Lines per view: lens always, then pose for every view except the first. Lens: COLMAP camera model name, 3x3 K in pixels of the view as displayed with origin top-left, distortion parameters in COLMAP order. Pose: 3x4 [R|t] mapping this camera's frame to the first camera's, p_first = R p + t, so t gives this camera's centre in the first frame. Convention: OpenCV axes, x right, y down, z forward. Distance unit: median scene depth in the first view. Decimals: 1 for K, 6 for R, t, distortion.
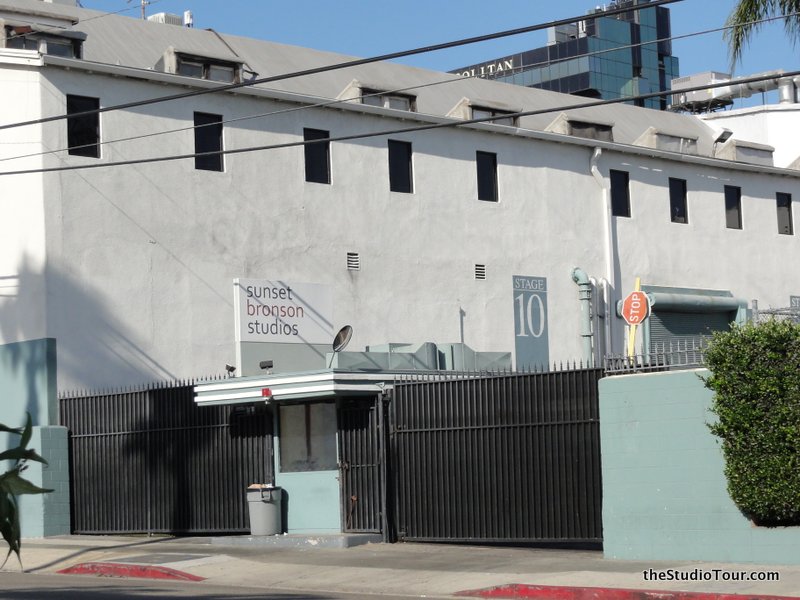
lens RADIAL K [[1768.1, 0, 400.0], [0, 1768.1, 300.0], [0, 0, 1]] dist [0.011201, -0.028145]
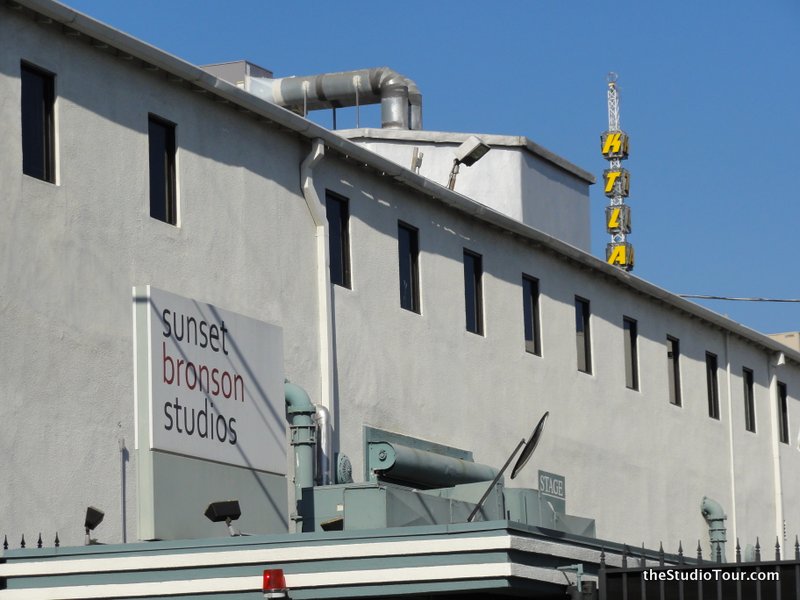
lens RADIAL K [[2940.6, 0, 400.0], [0, 2940.6, 300.0], [0, 0, 1]] dist [0.175229, 1.954135]
pose [[0.923989, 0.075851, 0.374820, -0.194265], [-0.047780, 0.995350, -0.083640, 0.029062], [-0.379421, 0.059374, 0.923317, 0.262909]]
